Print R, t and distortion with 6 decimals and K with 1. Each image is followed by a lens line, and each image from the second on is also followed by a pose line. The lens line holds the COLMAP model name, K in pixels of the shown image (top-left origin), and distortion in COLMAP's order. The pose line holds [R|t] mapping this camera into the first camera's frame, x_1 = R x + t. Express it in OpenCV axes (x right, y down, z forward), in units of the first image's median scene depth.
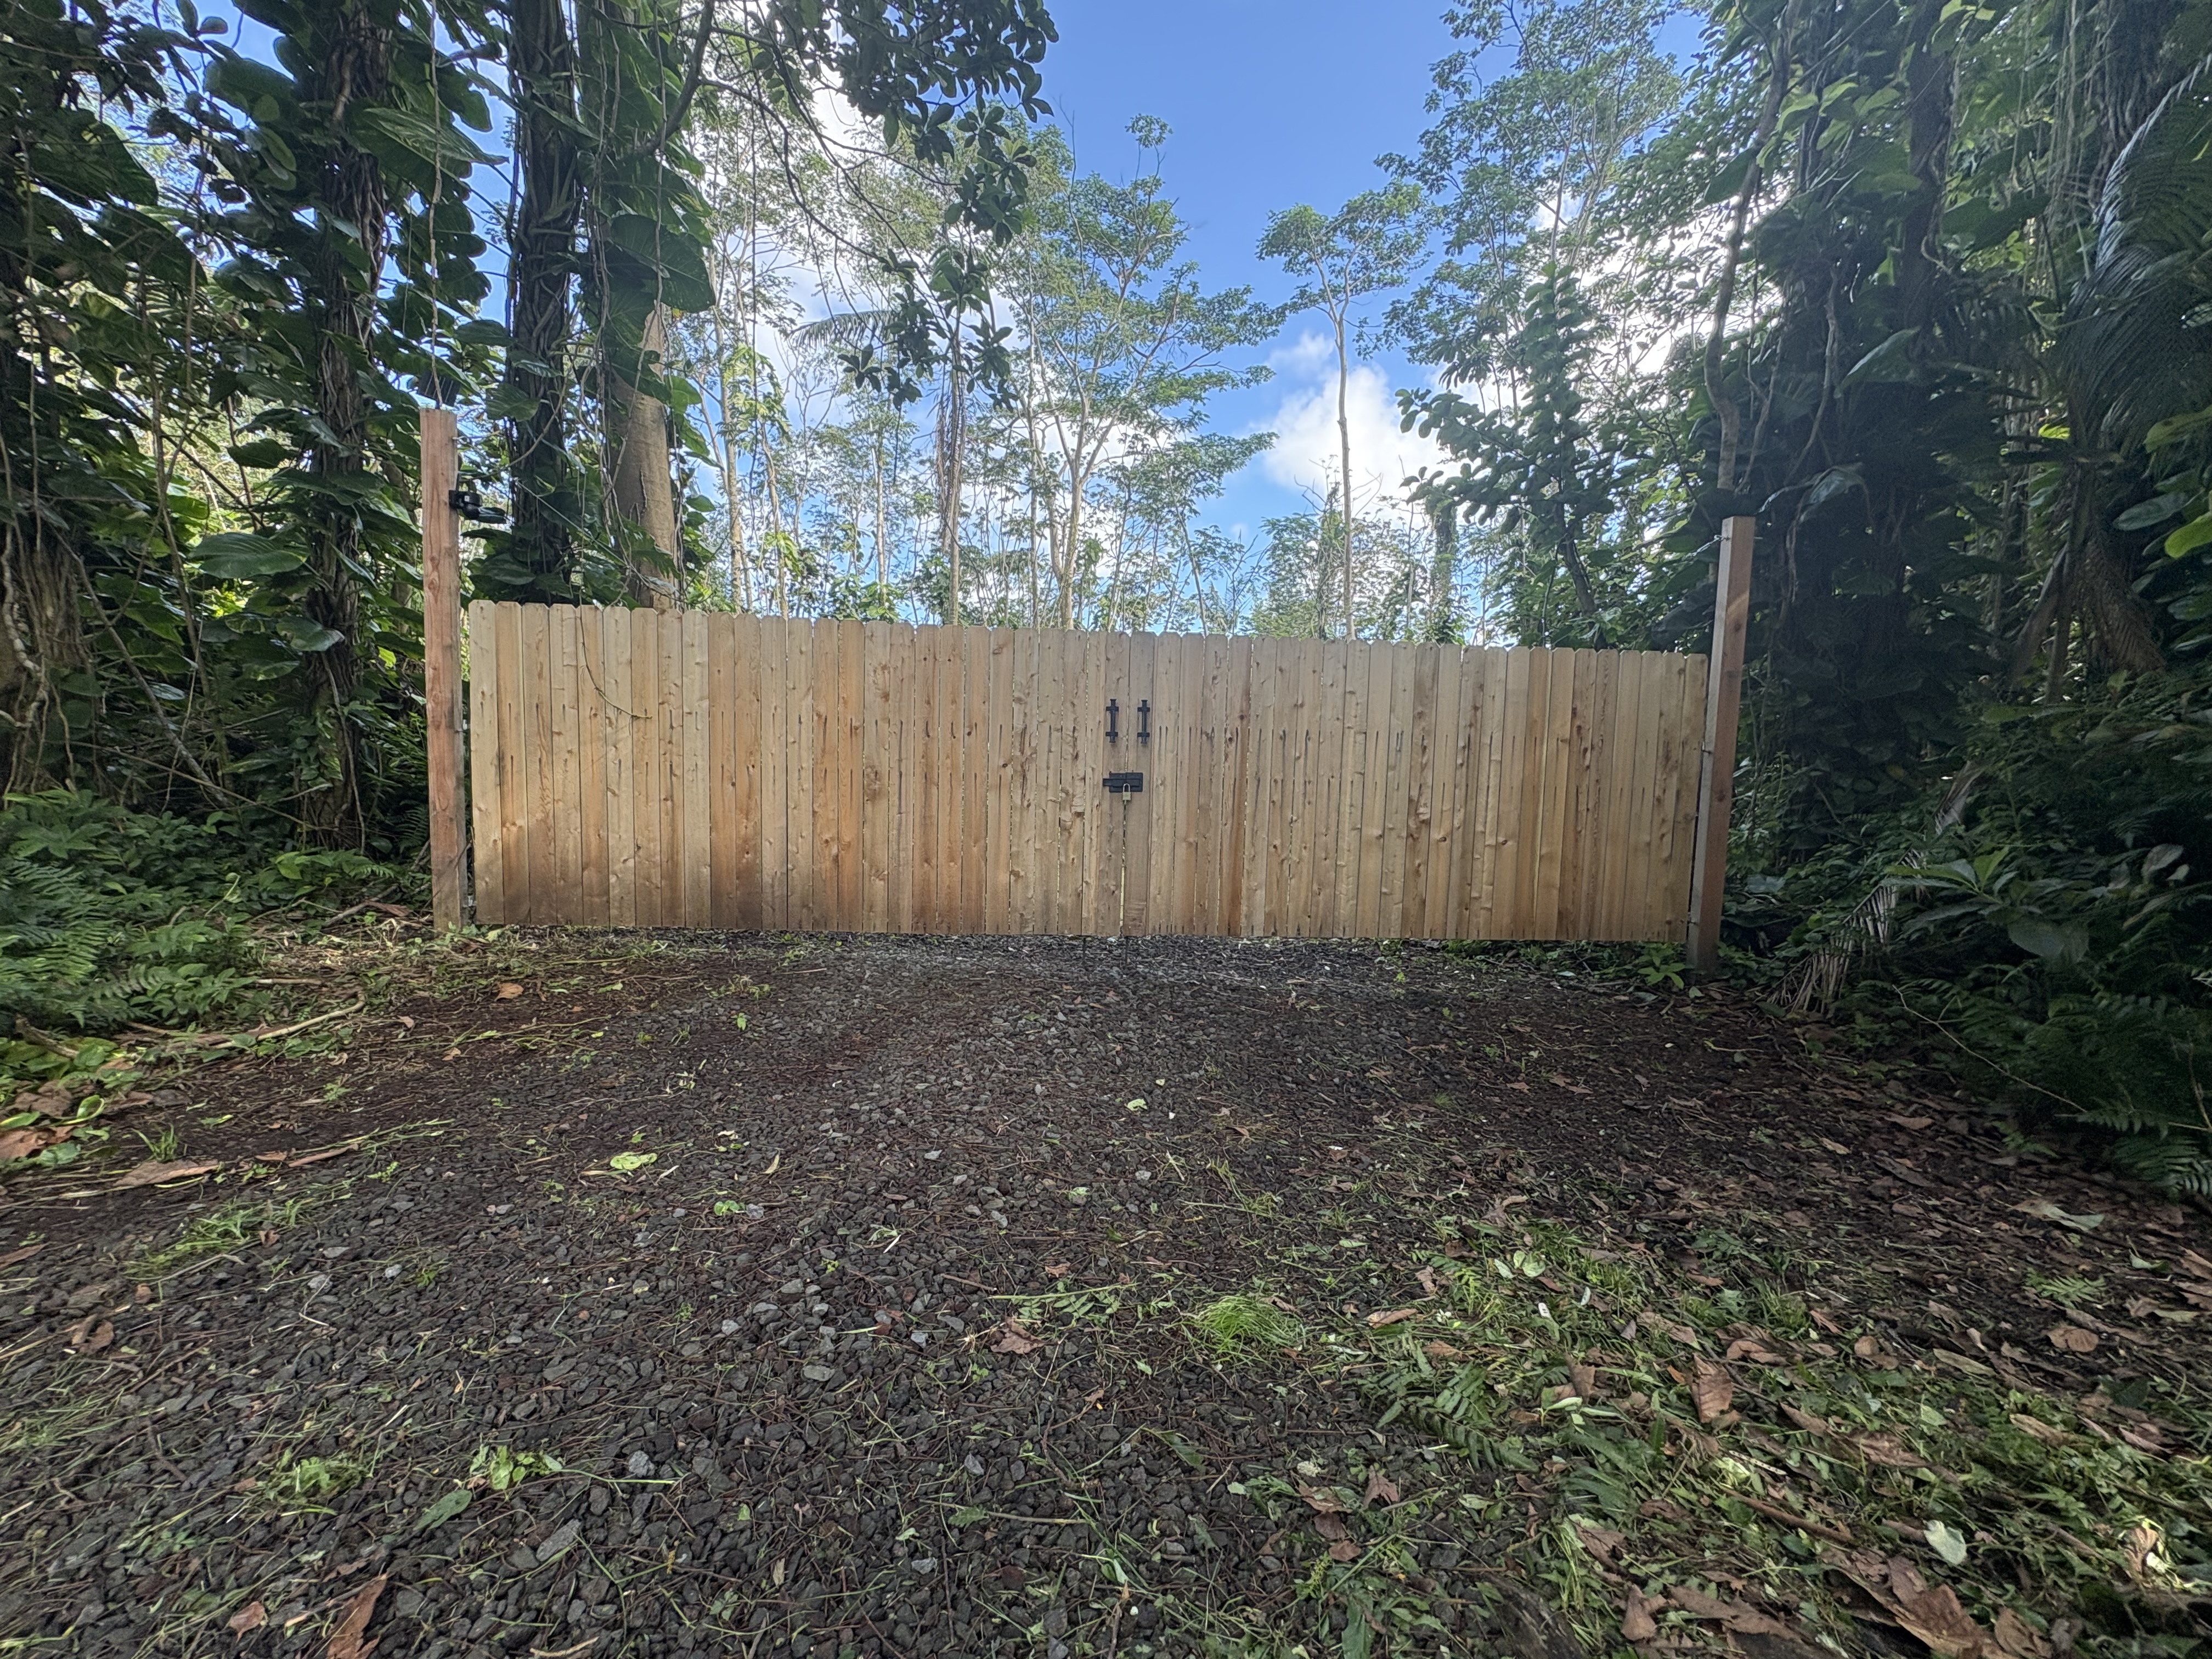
lens RADIAL K [[883.5, 0, 1100.3], [0, 883.5, 831.7], [0, 0, 1]] dist [0.000323, -0.000606]
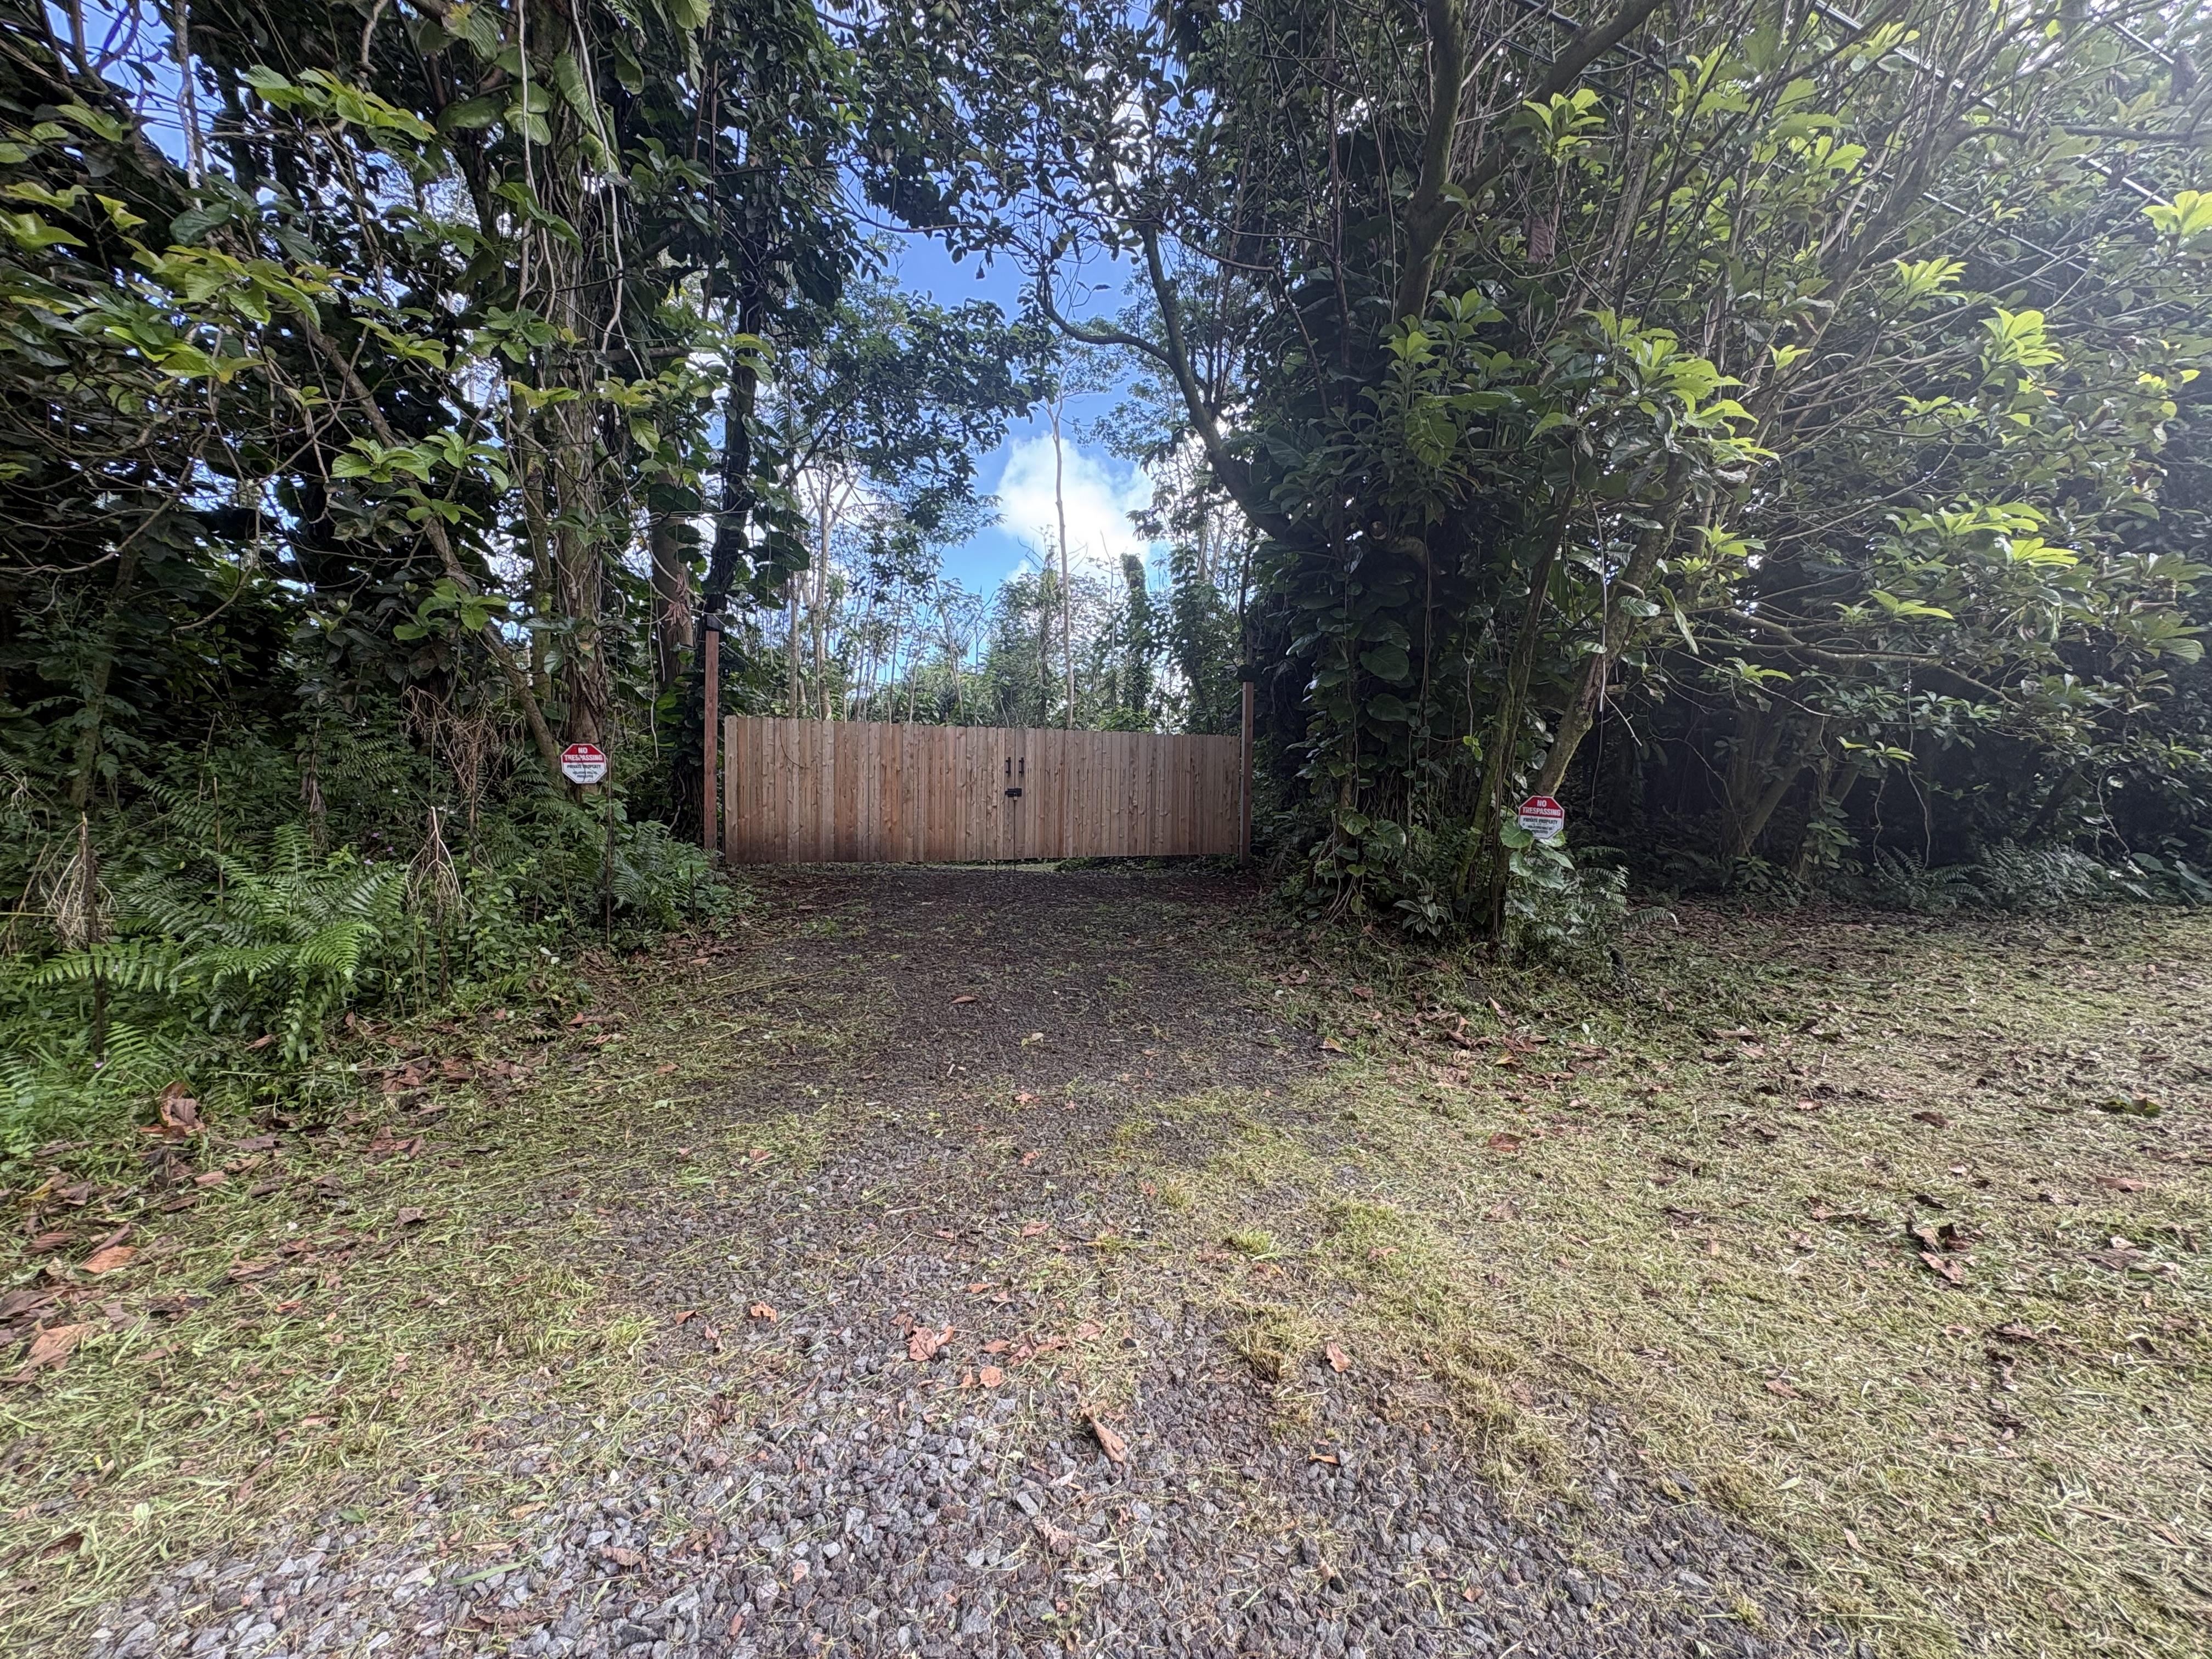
lens RADIAL K [[883.5, 0, 1100.3], [0, 883.5, 831.7], [0, 0, 1]] dist [0.000323, -0.000606]
pose [[0.948914, -0.030850, 0.314024, -0.477967], [0.034758, 0.999372, -0.006852, 0.068494], [-0.313616, 0.017417, 0.949390, -1.243179]]
